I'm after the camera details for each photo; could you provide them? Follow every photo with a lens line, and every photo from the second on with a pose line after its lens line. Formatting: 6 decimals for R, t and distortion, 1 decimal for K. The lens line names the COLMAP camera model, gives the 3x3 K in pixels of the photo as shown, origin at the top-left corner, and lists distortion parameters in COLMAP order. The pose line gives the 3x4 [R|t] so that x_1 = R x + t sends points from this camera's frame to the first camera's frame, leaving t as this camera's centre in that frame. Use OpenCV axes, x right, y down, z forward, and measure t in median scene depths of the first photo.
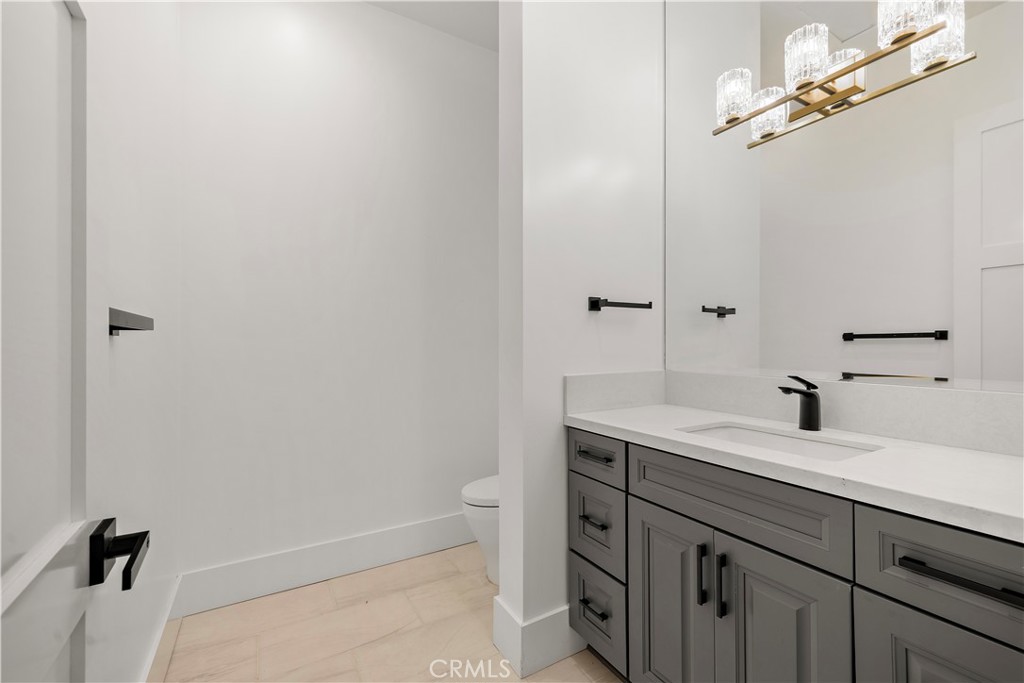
lens RADIAL K [[433.5, 0, 519.5], [0, 433.5, 342.5], [0, 0, 1]] dist [-0.000545, -0.000096]
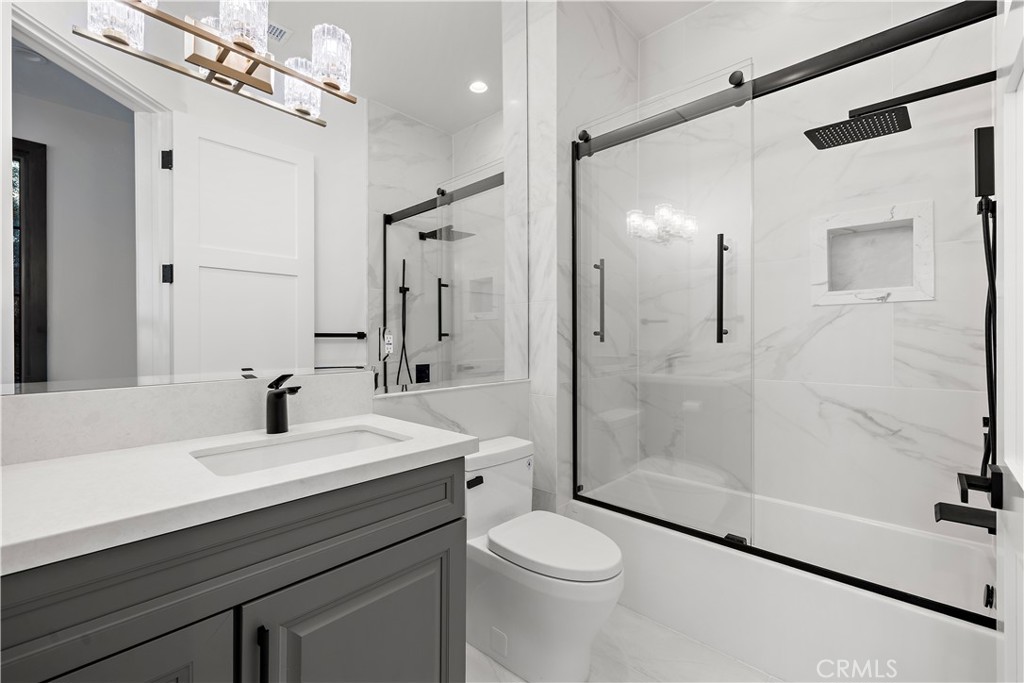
lens RADIAL K [[433.5, 0, 519.5], [0, 433.5, 342.5], [0, 0, 1]] dist [-0.000545, -0.000096]
pose [[-0.277046, -0.001420, 0.960856, -0.386146], [-0.007627, 0.999971, -0.000721, 0.004151], [-0.960826, -0.007529, -0.277049, 0.793617]]
